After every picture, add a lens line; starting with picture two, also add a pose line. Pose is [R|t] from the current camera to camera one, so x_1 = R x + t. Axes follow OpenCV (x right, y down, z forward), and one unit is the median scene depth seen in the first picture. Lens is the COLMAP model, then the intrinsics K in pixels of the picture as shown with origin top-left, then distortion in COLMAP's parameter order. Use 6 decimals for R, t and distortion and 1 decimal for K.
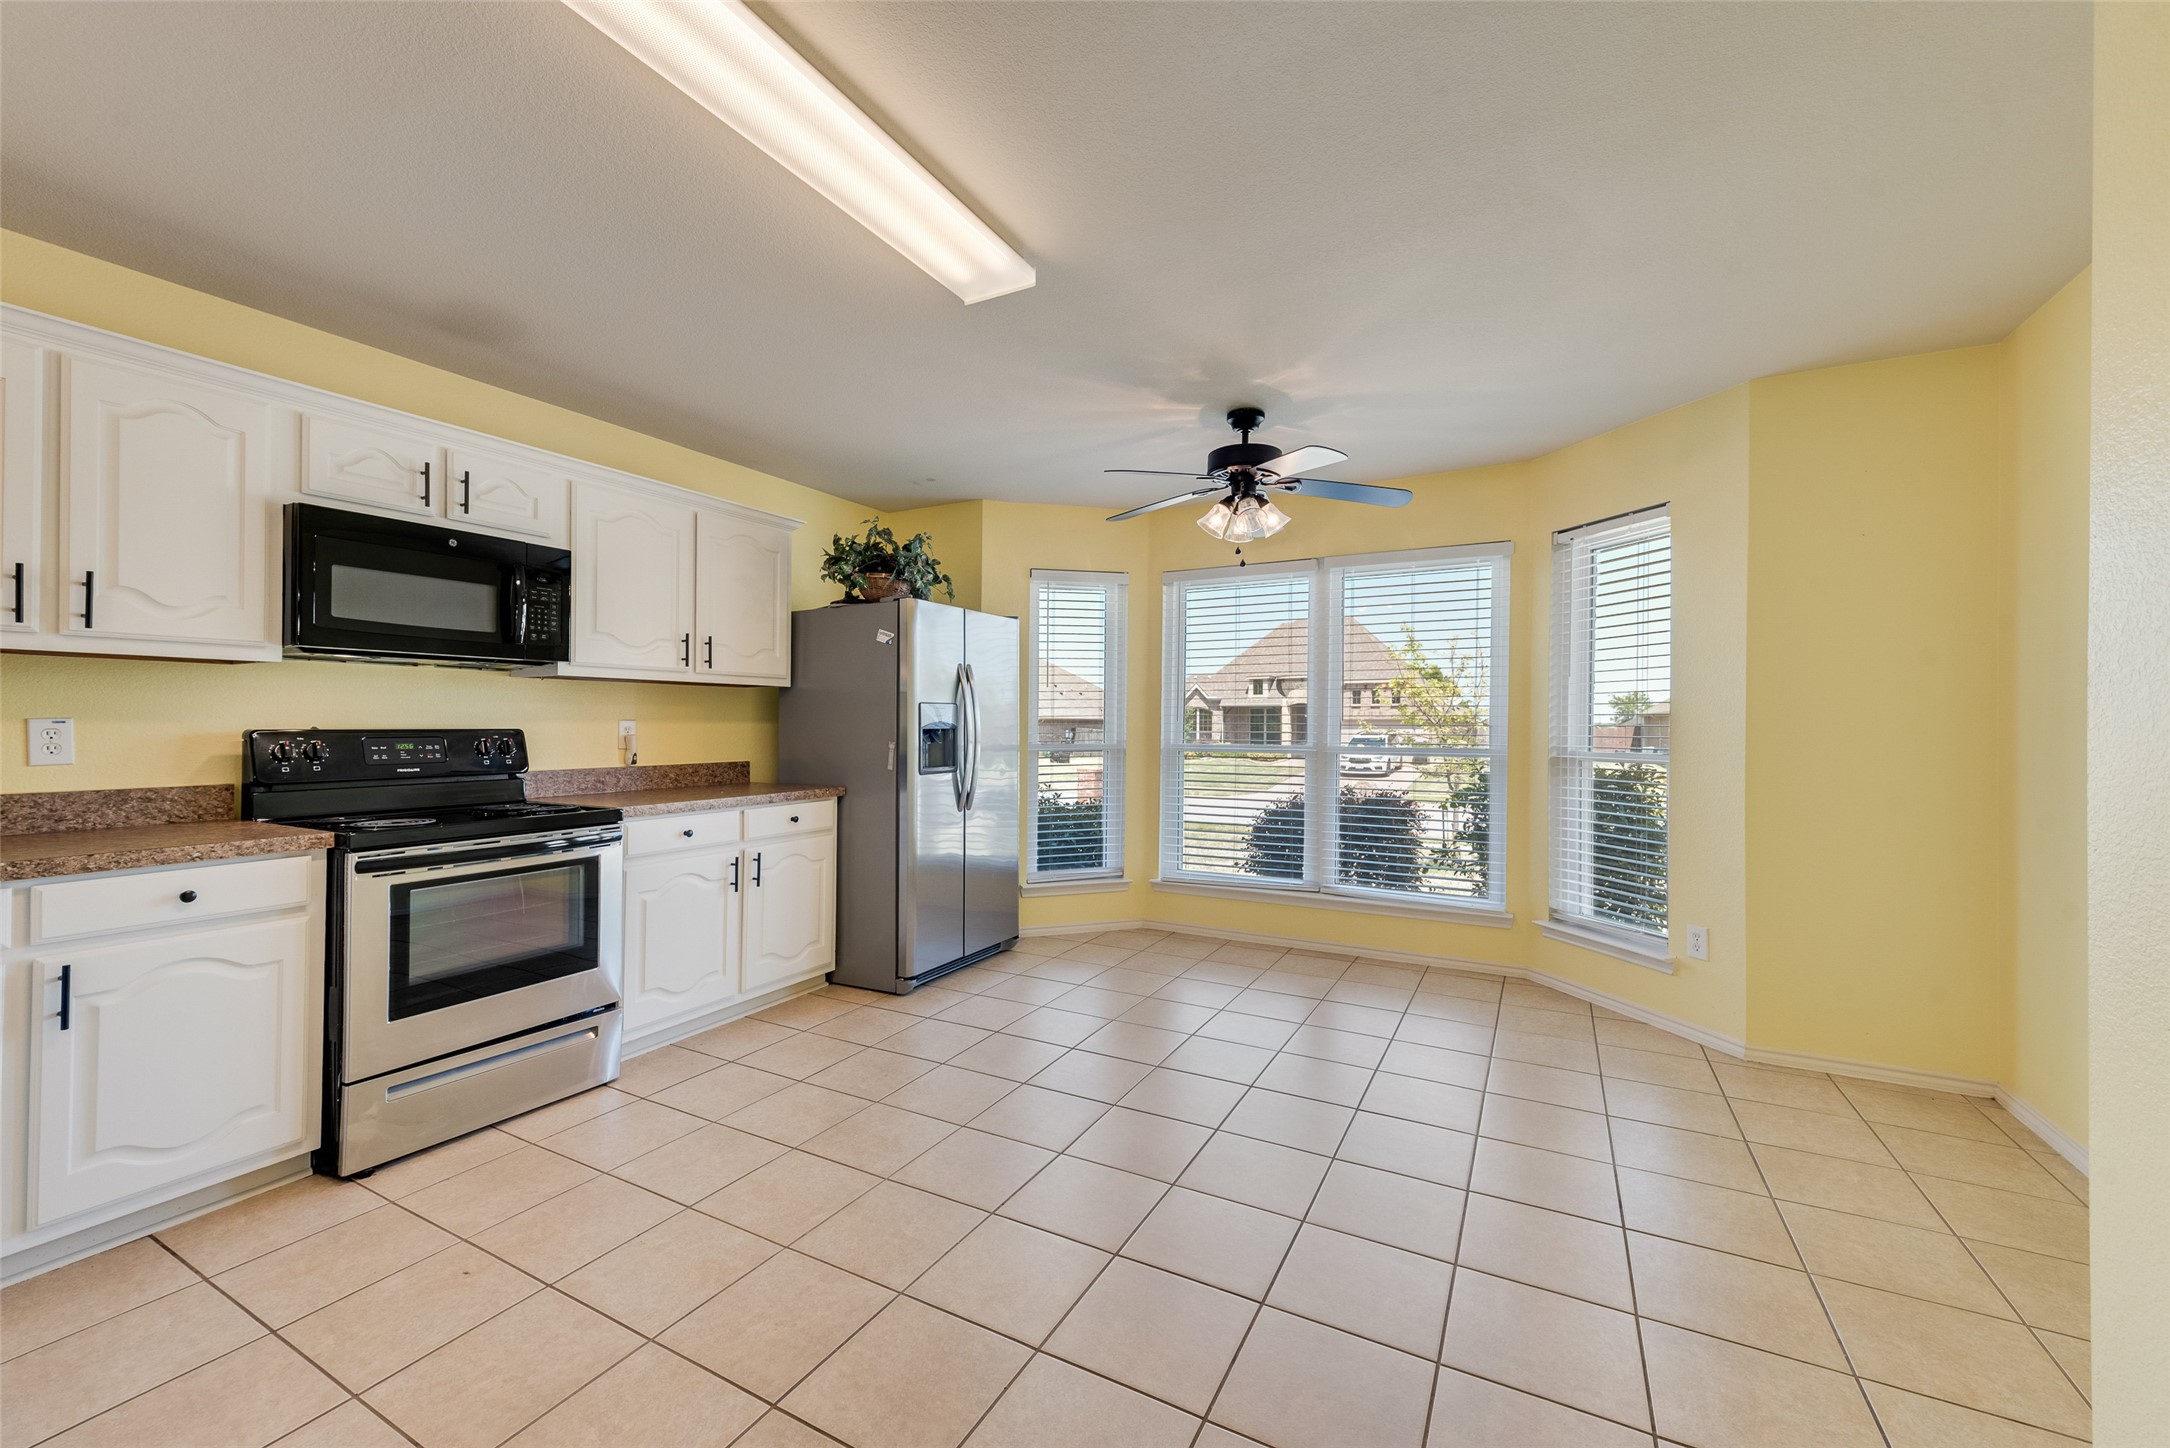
lens RADIAL K [[849.8, 0, 1069.2], [0, 849.8, 727.0], [0, 0, 1]] dist [0.008780, -0.002132]
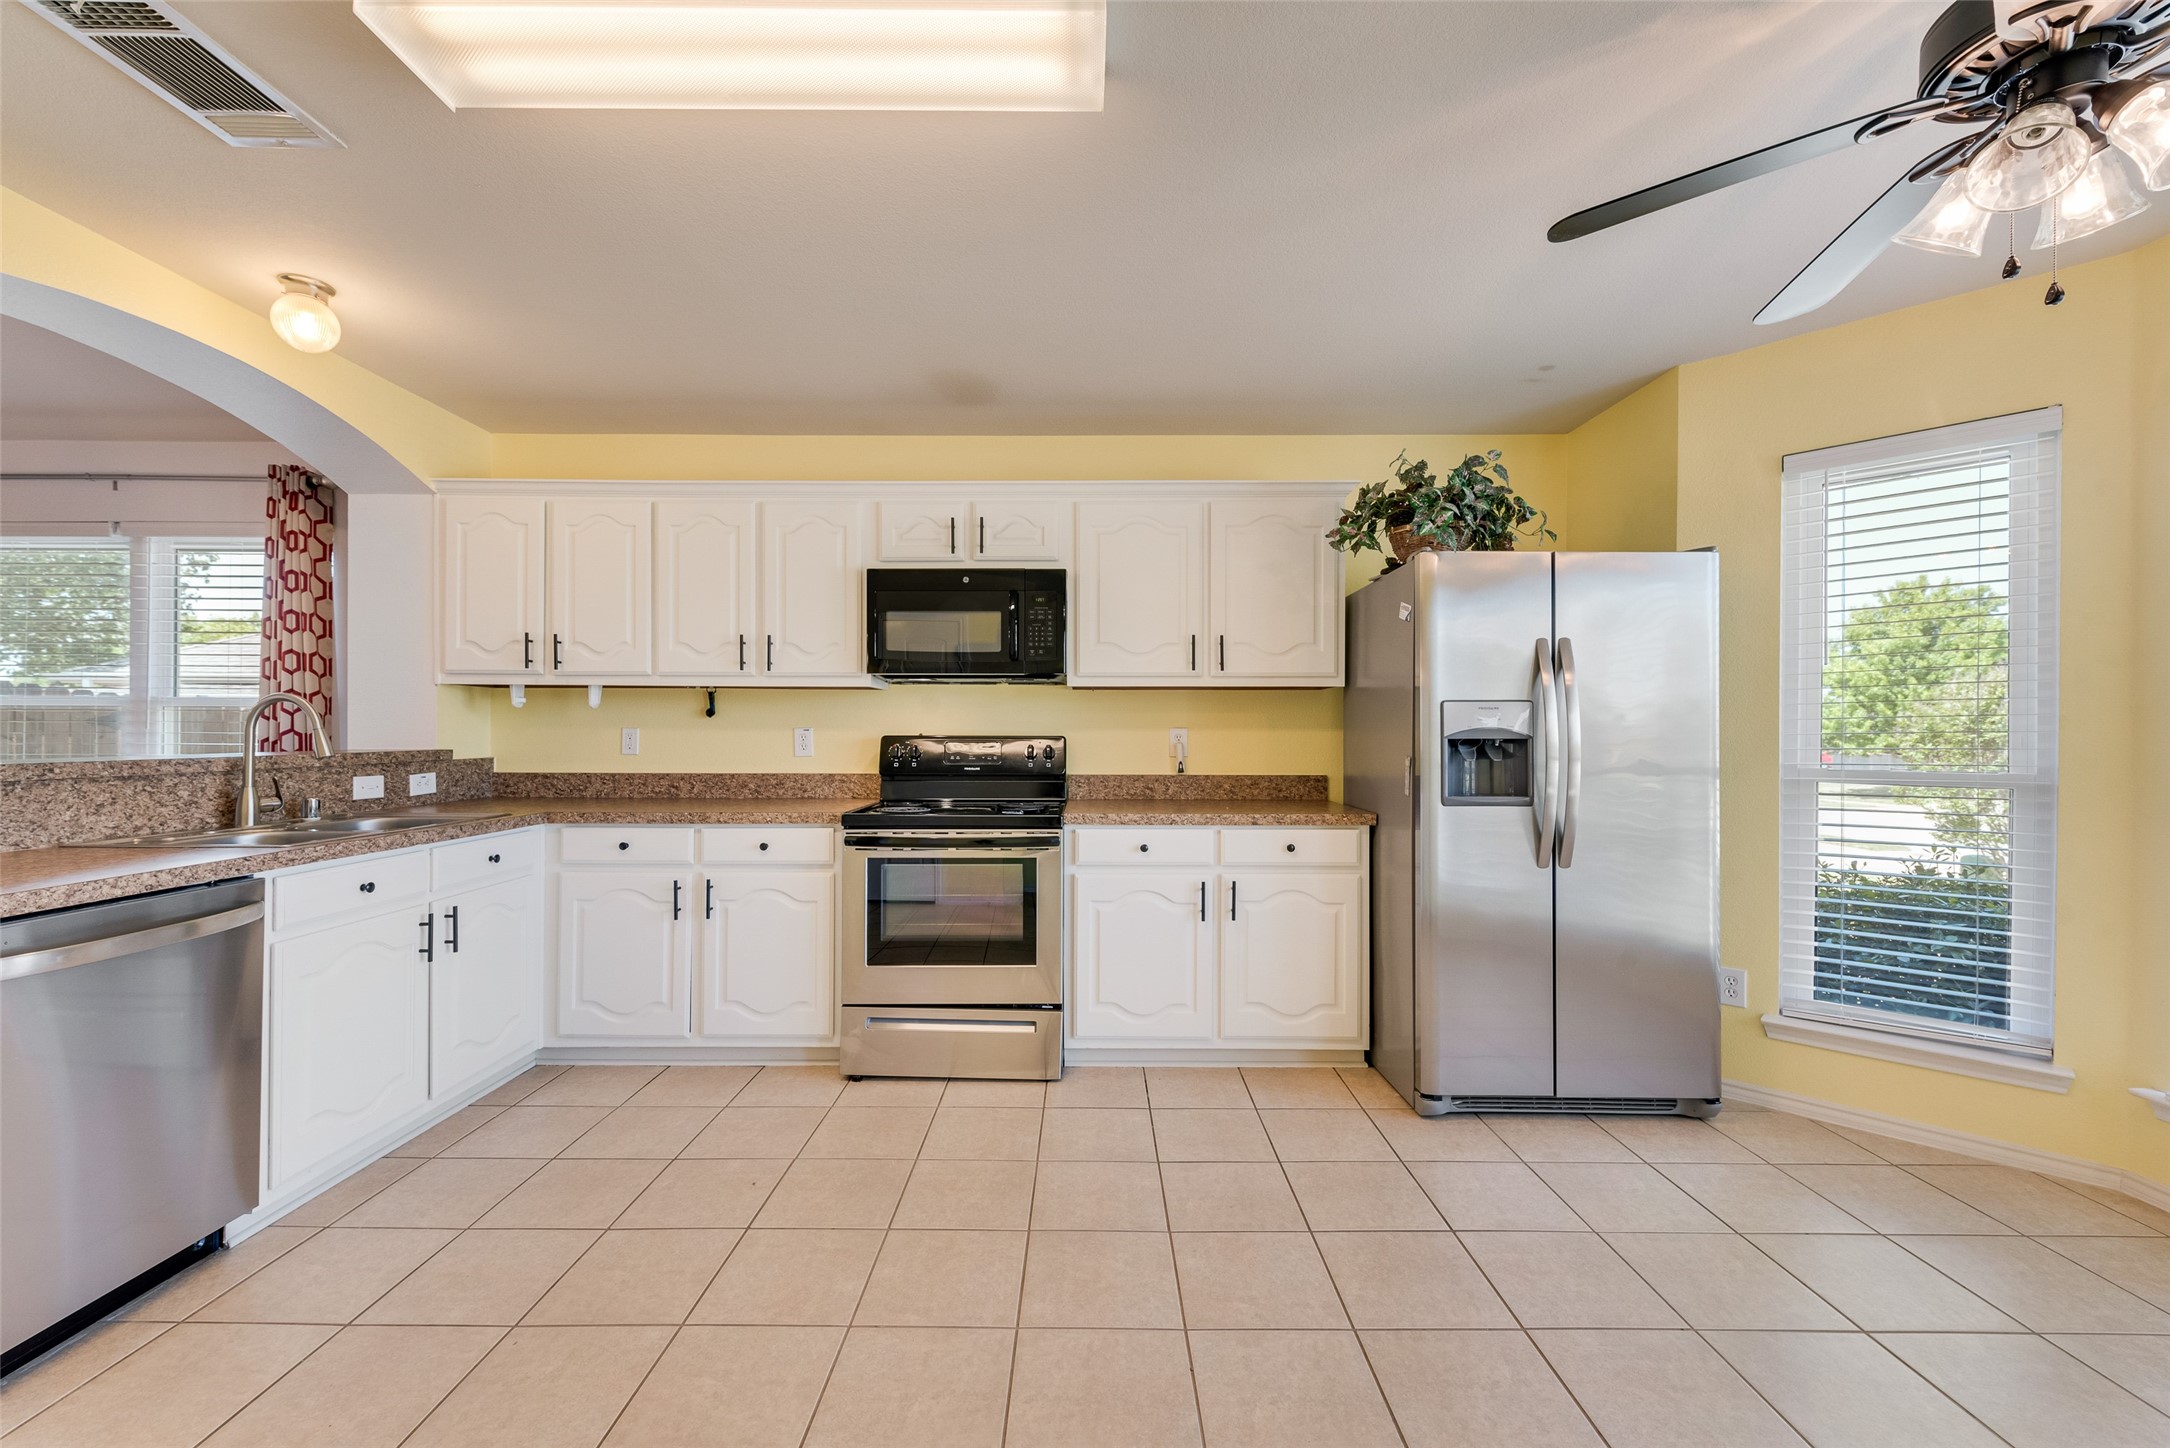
lens RADIAL K [[849.8, 0, 1080.9], [0, 849.8, 733.9], [0, 0, 1]] dist [0.008780, -0.002132]
pose [[0.484712, -0.000732, -0.874674, 0.312432], [-0.005272, 0.999979, -0.003758, 0.002863], [0.874658, 0.006433, 0.484698, 0.446070]]
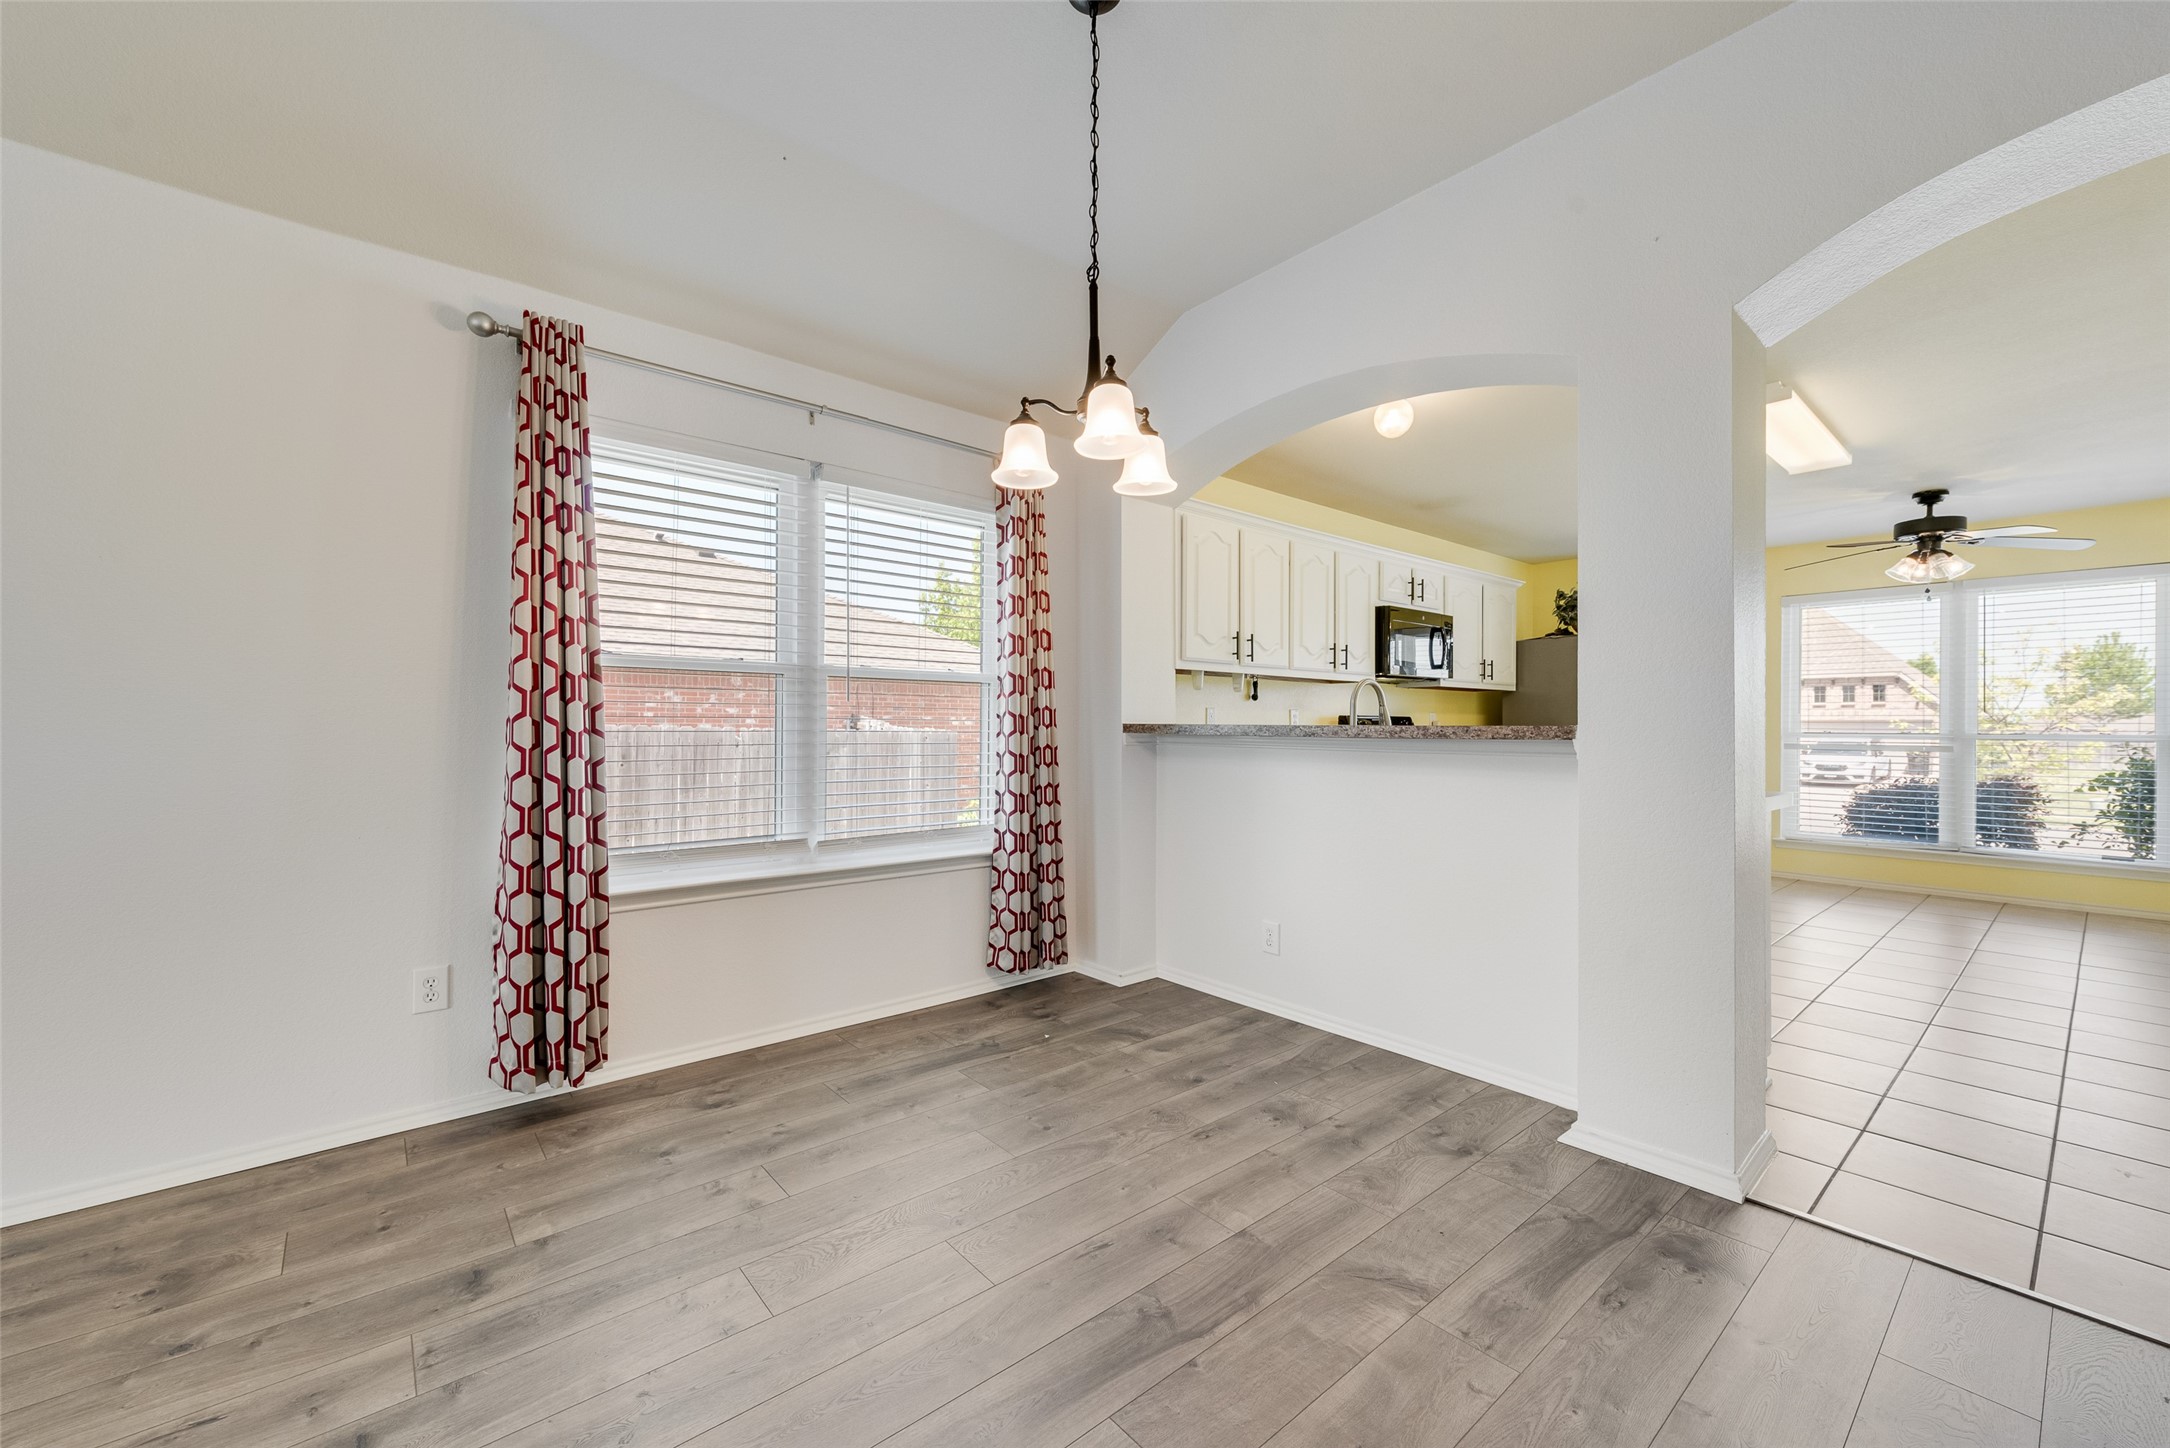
lens RADIAL K [[849.8, 0, 1082.1], [0, 849.8, 715.1], [0, 0, 1]] dist [0.008780, -0.002132]
pose [[0.934203, -0.004198, -0.356716, -0.595977], [-0.002165, 0.999846, -0.017438, 0.028089], [0.356734, 0.017063, 0.934050, -0.814651]]
